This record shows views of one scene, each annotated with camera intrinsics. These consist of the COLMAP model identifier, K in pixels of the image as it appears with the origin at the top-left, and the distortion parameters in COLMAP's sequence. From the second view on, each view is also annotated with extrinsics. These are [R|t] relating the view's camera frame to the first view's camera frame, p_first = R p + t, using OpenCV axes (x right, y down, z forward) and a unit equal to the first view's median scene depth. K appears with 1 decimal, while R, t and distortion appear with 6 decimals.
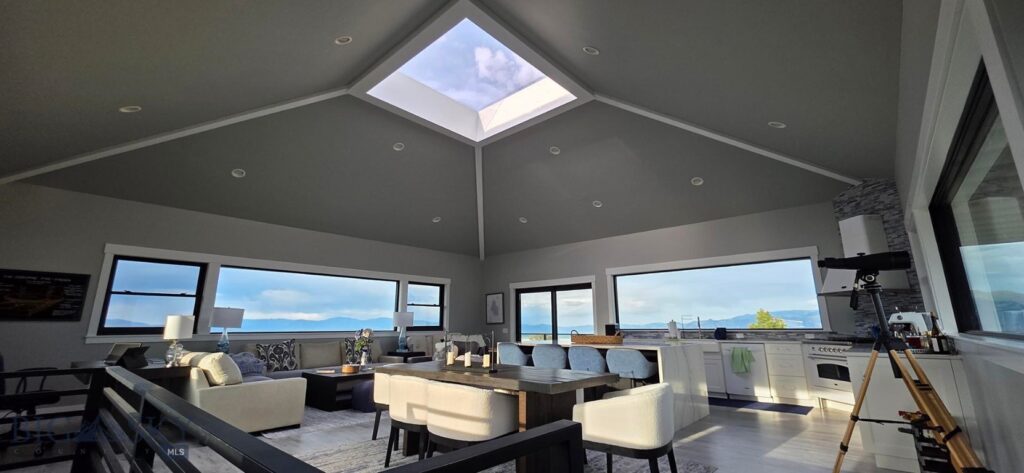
lens RADIAL K [[407.6, 0, 512.4], [0, 407.6, 233.0], [0, 0, 1]] dist [-0.001715, -0.000115]
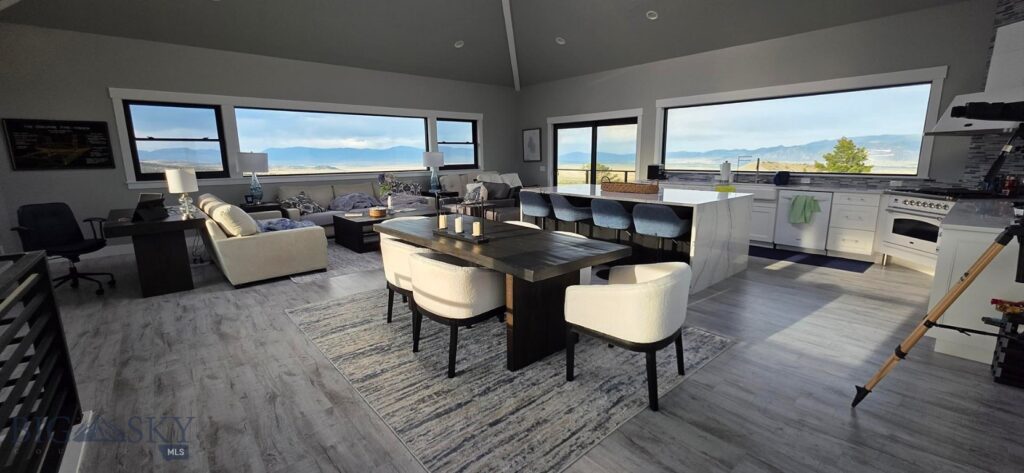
lens RADIAL K [[407.6, 0, 512.4], [0, 407.6, 233.0], [0, 0, 1]] dist [-0.001715, -0.000115]
pose [[0.991989, 0.018830, -0.124915, 0.050709], [0.032894, 0.916217, 0.399330, -0.009003], [0.121969, -0.400240, 0.908258, 0.092850]]
